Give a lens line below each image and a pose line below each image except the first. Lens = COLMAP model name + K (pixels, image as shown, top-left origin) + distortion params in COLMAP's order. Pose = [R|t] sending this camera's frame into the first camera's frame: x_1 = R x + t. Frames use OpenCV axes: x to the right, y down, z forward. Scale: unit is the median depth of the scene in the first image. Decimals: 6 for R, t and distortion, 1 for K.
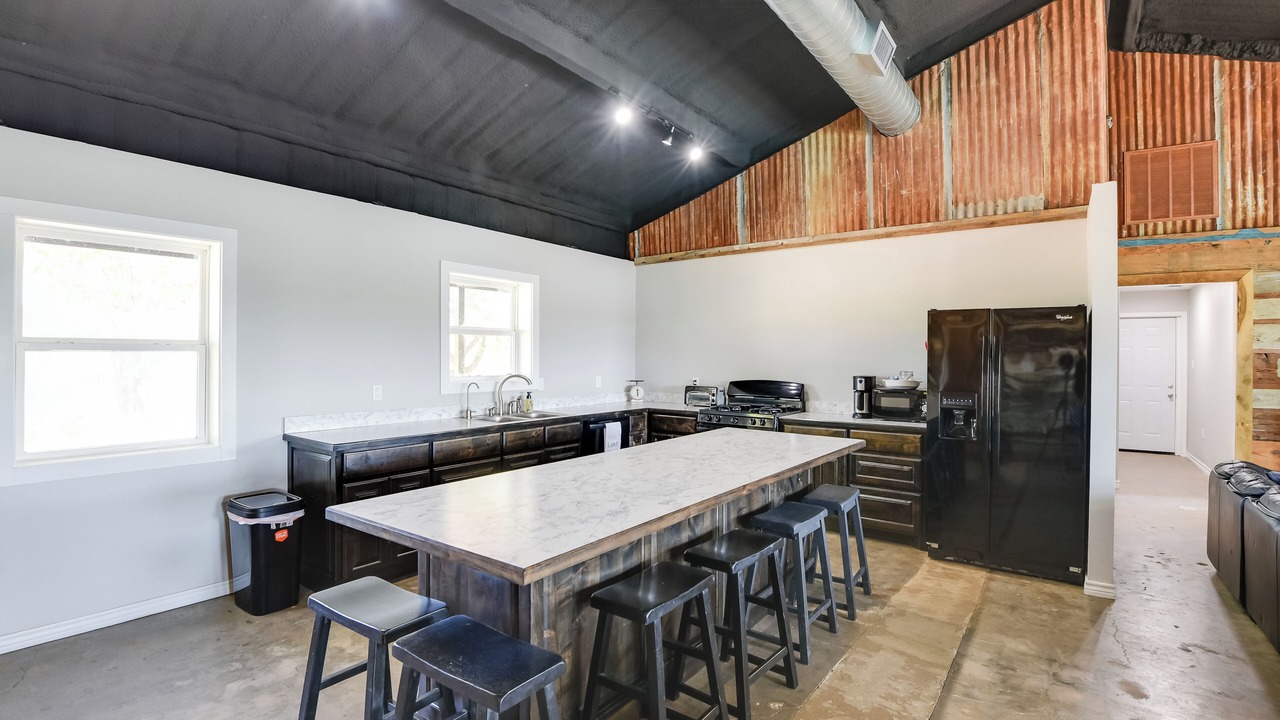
lens RADIAL K [[599.6, 0, 646.2], [0, 599.6, 354.7], [0, 0, 1]] dist [-0.039341, 0.000366]
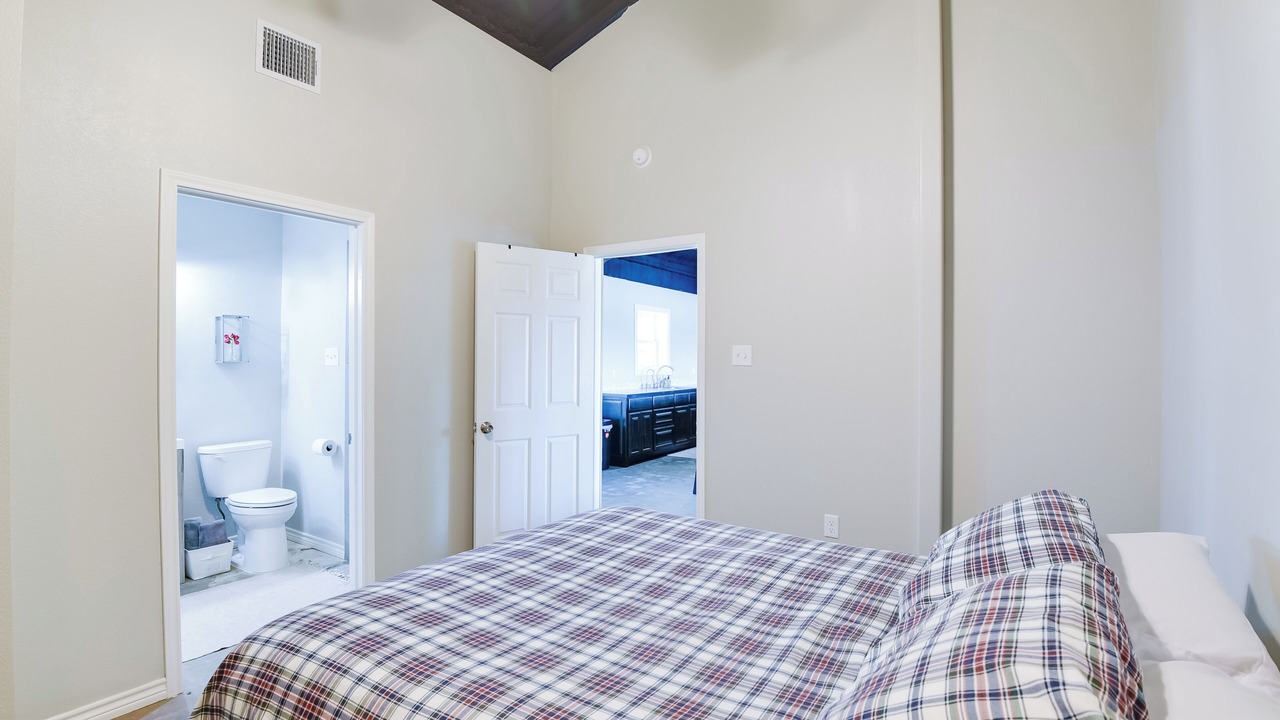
lens RADIAL K [[599.6, 0, 638.5], [0, 599.6, 360.1], [0, 0, 1]] dist [-0.039341, 0.000366]
pose [[0.998619, -0.013671, 0.050722, -0.396573], [0.013701, 0.999906, -0.000251, 0.017342], [-0.050714, 0.000945, 0.998713, -0.815826]]
